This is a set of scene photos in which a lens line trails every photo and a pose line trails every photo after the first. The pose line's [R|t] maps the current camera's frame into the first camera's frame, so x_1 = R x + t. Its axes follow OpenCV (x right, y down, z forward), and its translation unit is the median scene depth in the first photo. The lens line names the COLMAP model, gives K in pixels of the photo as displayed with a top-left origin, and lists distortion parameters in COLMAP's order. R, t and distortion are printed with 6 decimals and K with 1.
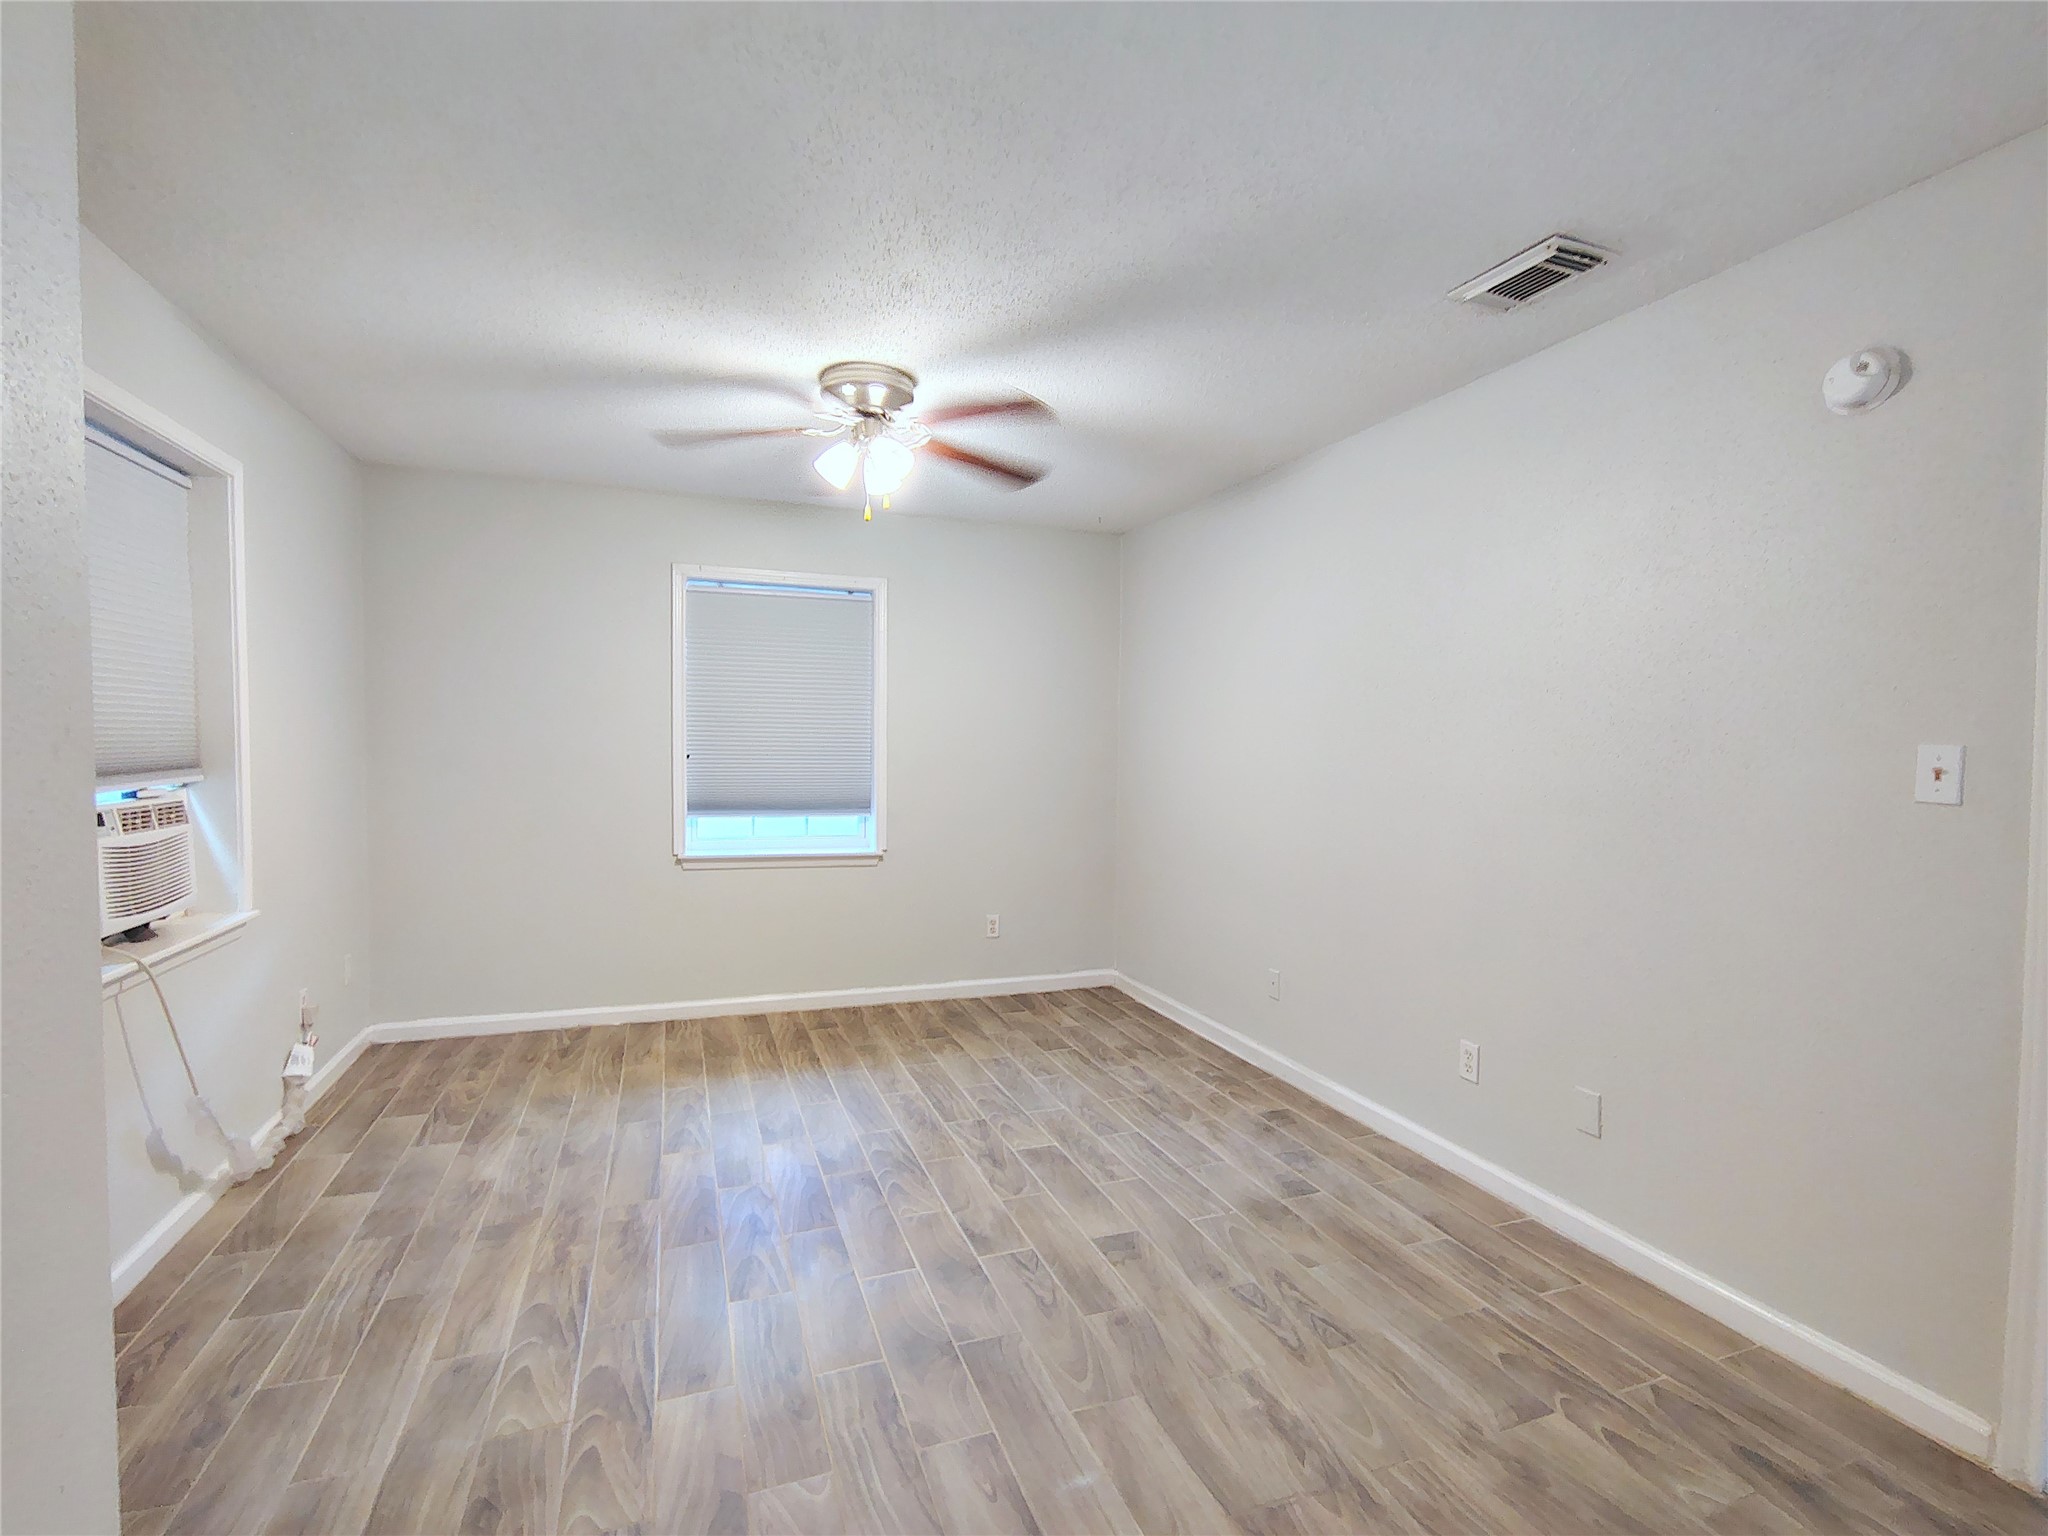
lens RADIAL K [[956.6, 0, 1012.8], [0, 956.6, 770.1], [0, 0, 1]] dist [-0.008226, 0.004962]
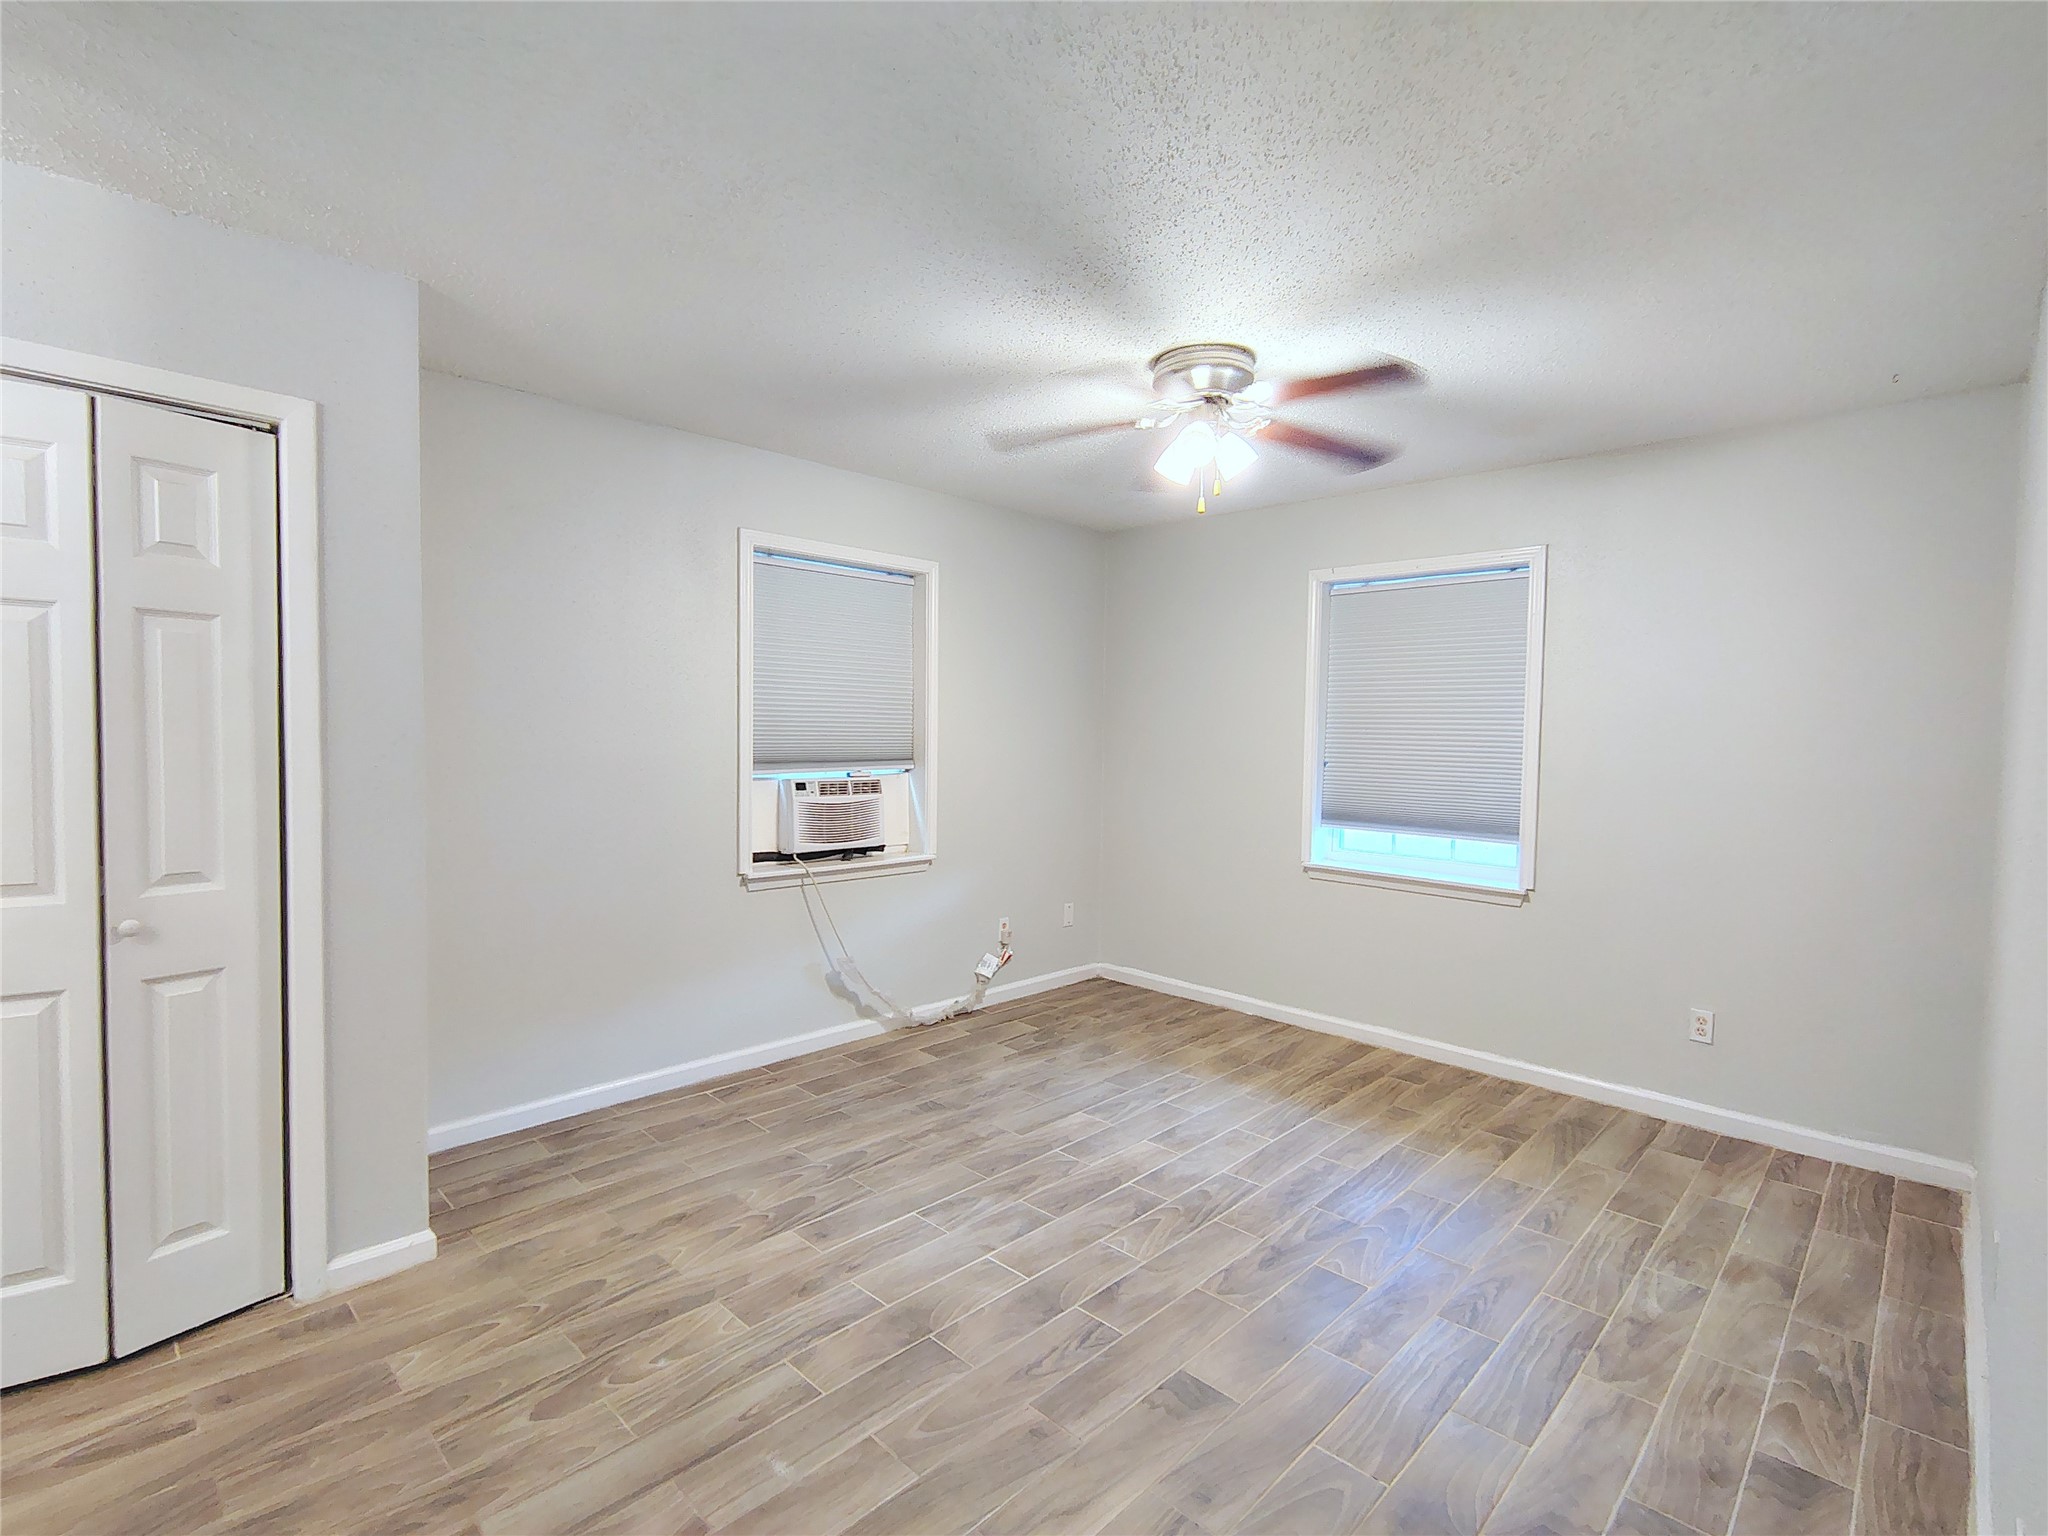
lens RADIAL K [[956.6, 0, 1018.9], [0, 956.6, 765.2], [0, 0, 1]] dist [-0.008226, 0.004962]
pose [[0.433536, 0.025221, -0.900783, 0.497002], [-0.038783, 0.999204, 0.009311, -0.011911], [0.900301, 0.030898, 0.434169, 0.349883]]
